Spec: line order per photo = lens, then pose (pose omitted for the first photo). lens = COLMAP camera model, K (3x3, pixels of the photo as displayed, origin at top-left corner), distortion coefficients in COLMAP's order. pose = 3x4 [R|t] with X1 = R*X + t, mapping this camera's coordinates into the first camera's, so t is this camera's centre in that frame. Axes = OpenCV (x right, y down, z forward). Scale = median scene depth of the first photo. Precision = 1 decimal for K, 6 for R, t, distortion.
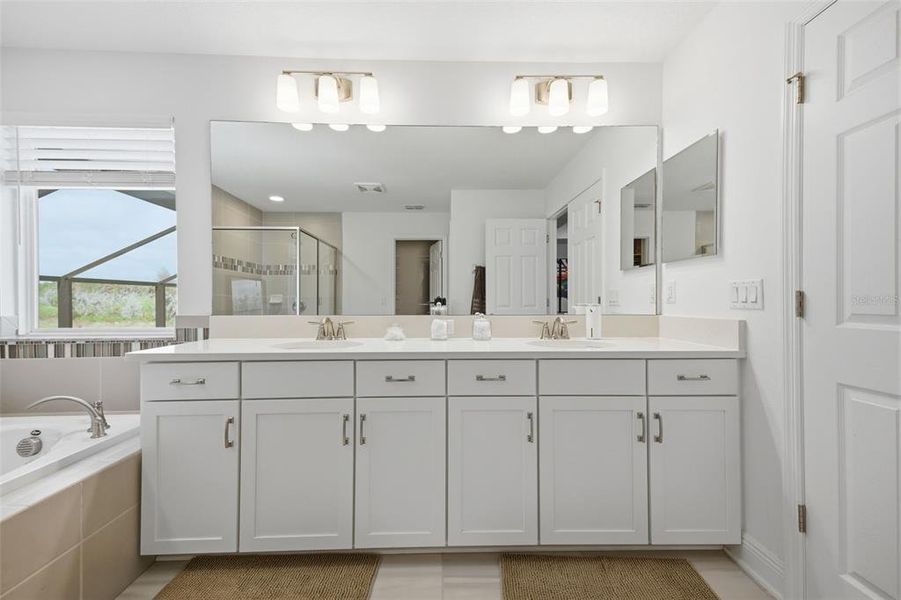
lens RADIAL K [[365.3, 0, 442.0], [0, 365.3, 302.3], [0, 0, 1]] dist [0.035829, -0.000229]
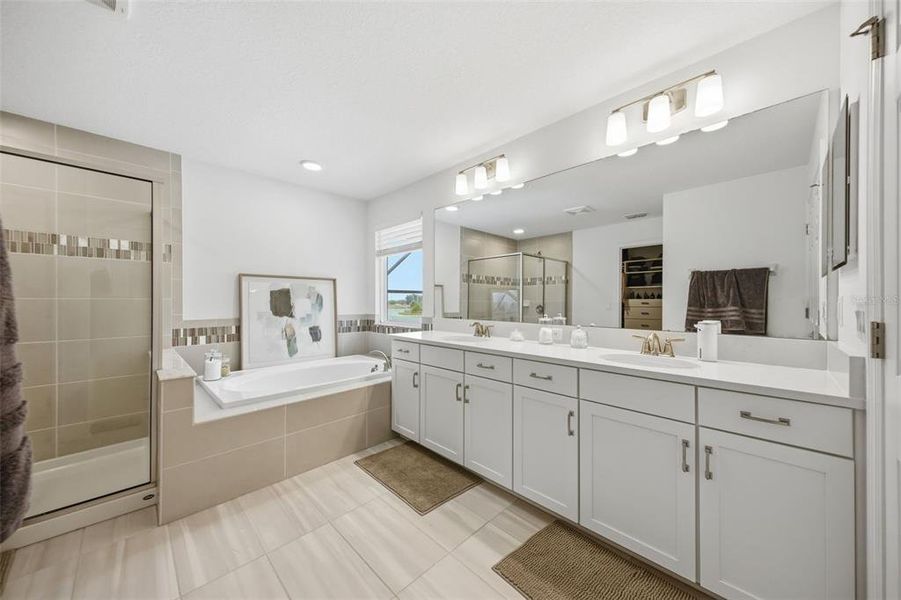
lens RADIAL K [[319.7, 0, 449.5], [0, 319.7, 300.2], [0, 0, 1]] dist [0.015953, -0.000203]
pose [[0.686387, 0.000404, -0.727237, 0.570358], [-0.004254, 0.999985, -0.003460, -0.042975], [0.727224, 0.005469, 0.686378, -0.006656]]
